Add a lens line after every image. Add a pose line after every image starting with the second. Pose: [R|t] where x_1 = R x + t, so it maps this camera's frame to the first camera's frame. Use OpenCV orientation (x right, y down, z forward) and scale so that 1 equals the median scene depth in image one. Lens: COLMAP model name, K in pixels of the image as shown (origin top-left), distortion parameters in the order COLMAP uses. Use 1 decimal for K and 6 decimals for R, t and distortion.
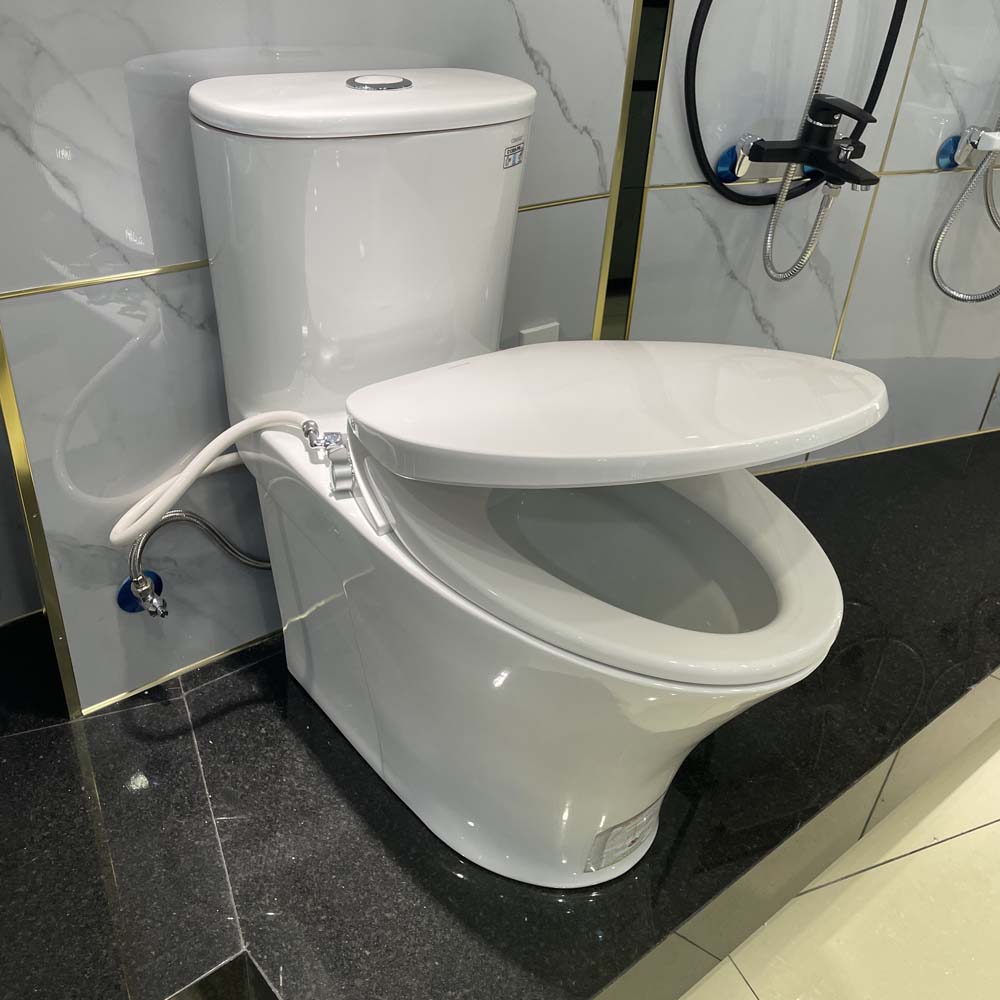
lens RADIAL K [[1016.1, 0, 496.9], [0, 1016.1, 520.0], [0, 0, 1]] dist [0.103451, -0.163968]
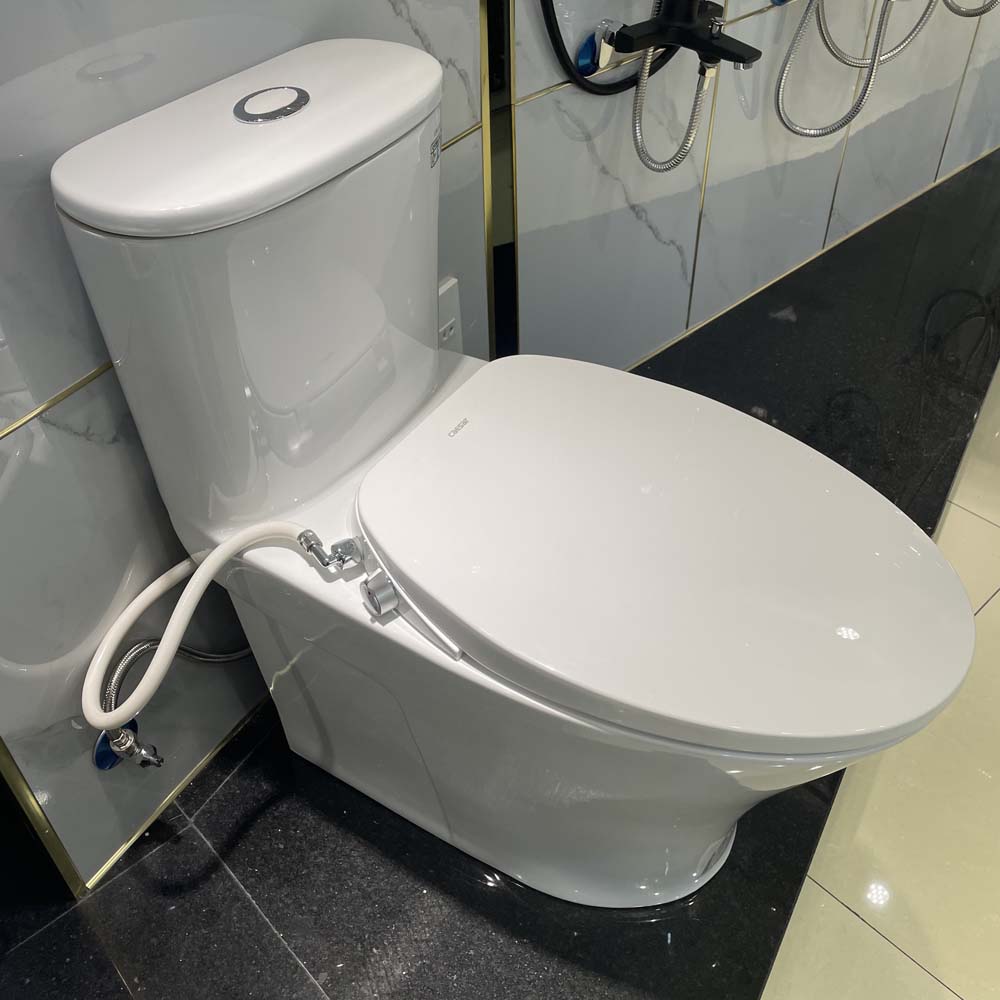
lens RADIAL K [[1016.7, 0, 504.2], [0, 1016.7, 502.3], [0, 0, 1]] dist [0.095872, -0.135355]
pose [[0.938482, -0.281689, 0.199755, -0.157951], [0.244567, 0.950549, 0.191423, -0.199545], [-0.243799, -0.130794, 0.960966, 0.127639]]
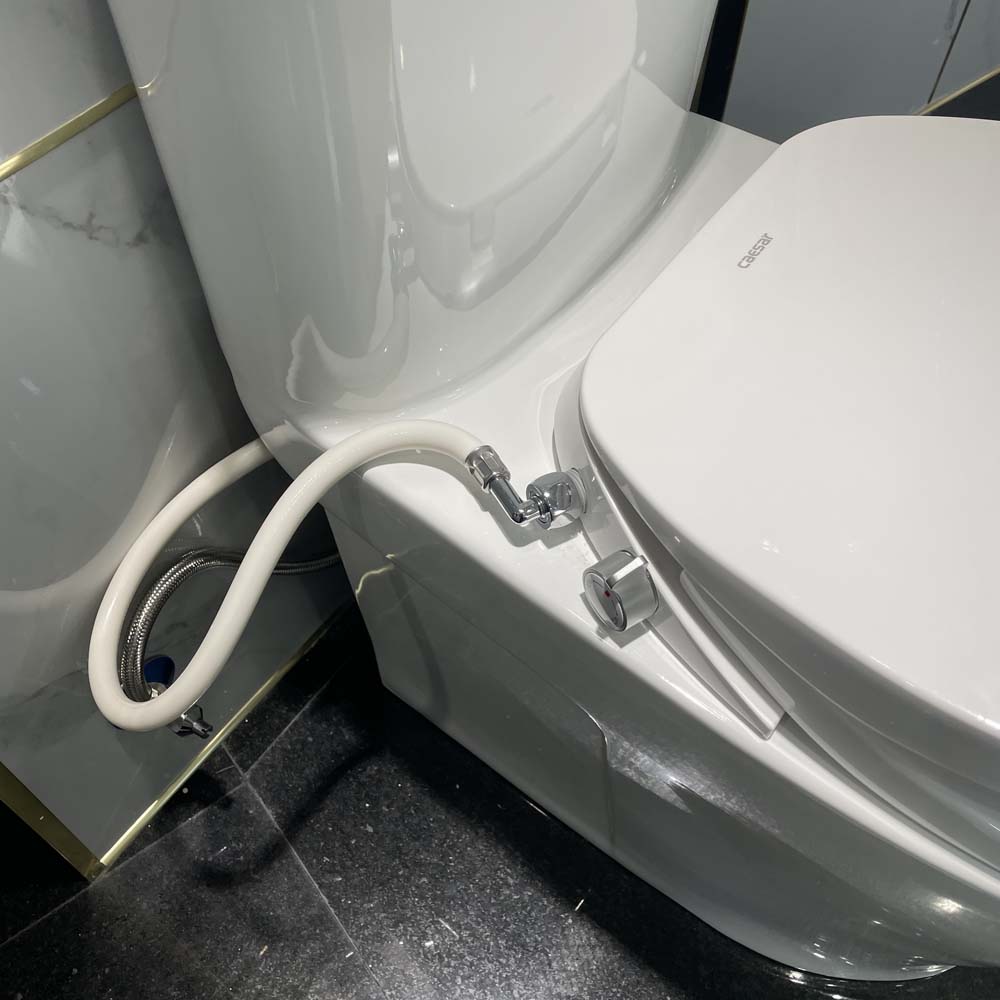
lens RADIAL K [[1016.1, 0, 496.9], [0, 1016.1, 520.0], [0, 0, 1]] dist [0.103451, -0.163968]
pose [[0.967028, -0.230486, 0.108316, -0.193471], [0.169005, 0.898974, 0.404083, -0.209849], [-0.190509, -0.372454, 0.908286, 0.470257]]
